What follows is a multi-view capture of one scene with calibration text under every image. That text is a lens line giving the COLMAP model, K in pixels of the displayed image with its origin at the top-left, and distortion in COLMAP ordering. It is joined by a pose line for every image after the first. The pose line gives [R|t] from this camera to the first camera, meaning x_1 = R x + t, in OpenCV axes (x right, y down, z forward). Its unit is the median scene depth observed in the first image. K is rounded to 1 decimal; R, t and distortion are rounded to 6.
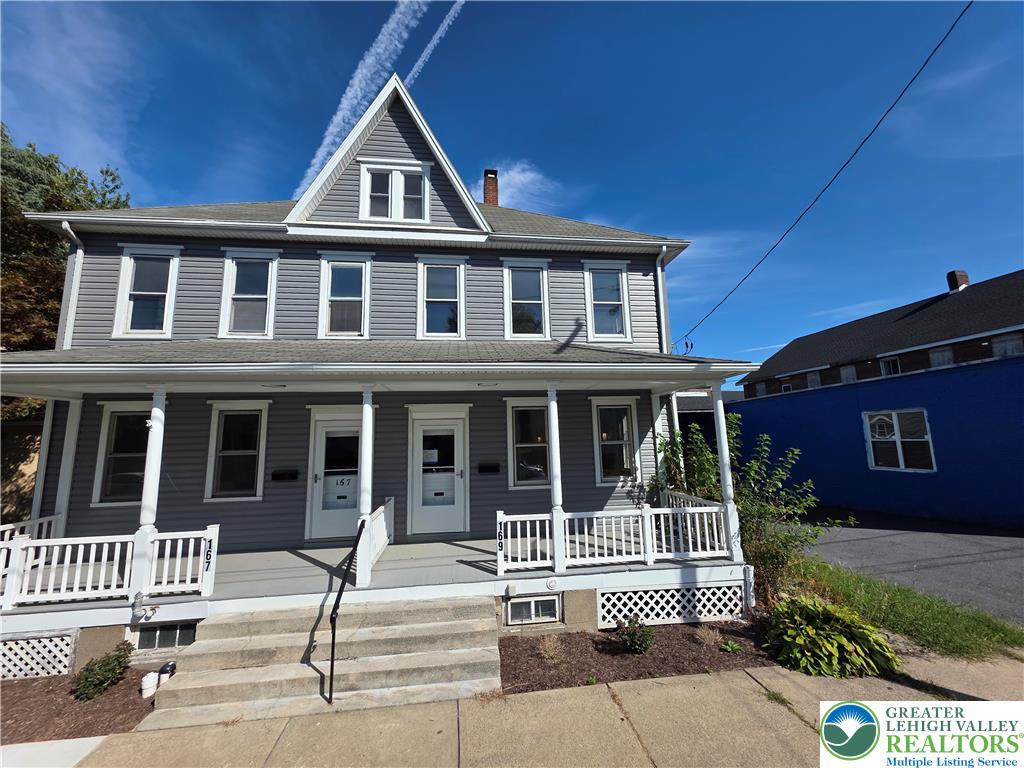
lens RADIAL K [[407.2, 0, 517.0], [0, 407.2, 381.5], [0, 0, 1]] dist [0.009790, -0.001547]
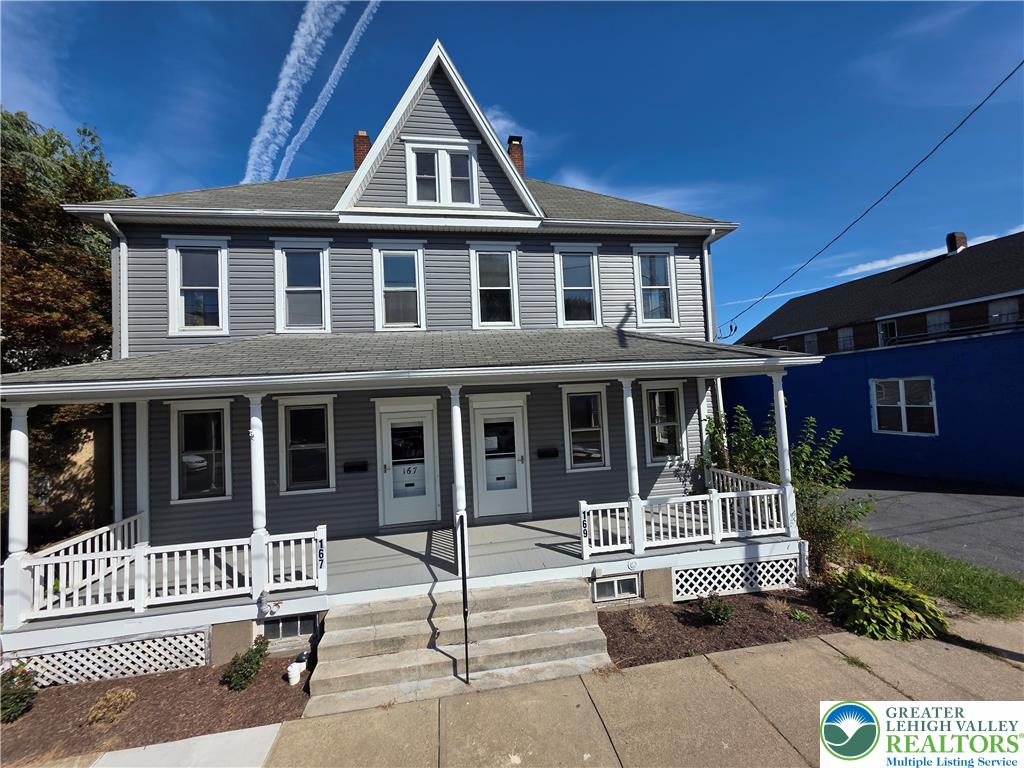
lens RADIAL K [[407.2, 0, 517.5], [0, 407.2, 381.9], [0, 0, 1]] dist [0.009790, -0.001547]
pose [[0.999032, -0.020962, 0.038667, -0.193279], [0.016754, 0.994212, 0.106120, -0.086021], [-0.040668, -0.105370, 0.993601, -0.018068]]
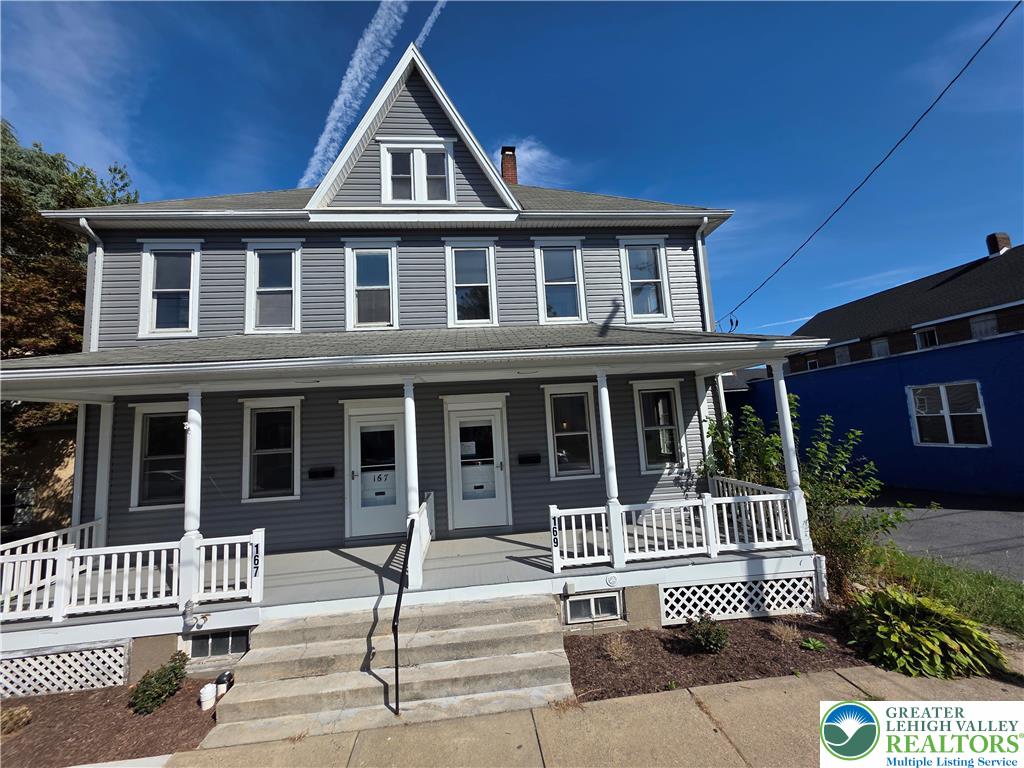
lens RADIAL K [[407.2, 0, 516.5], [0, 407.2, 381.8], [0, 0, 1]] dist [0.009790, -0.001547]
pose [[0.999066, -0.035318, -0.024875, -0.072338], [0.036184, 0.998723, 0.035258, -0.004571], [0.023598, -0.036126, 0.999069, 0.048614]]
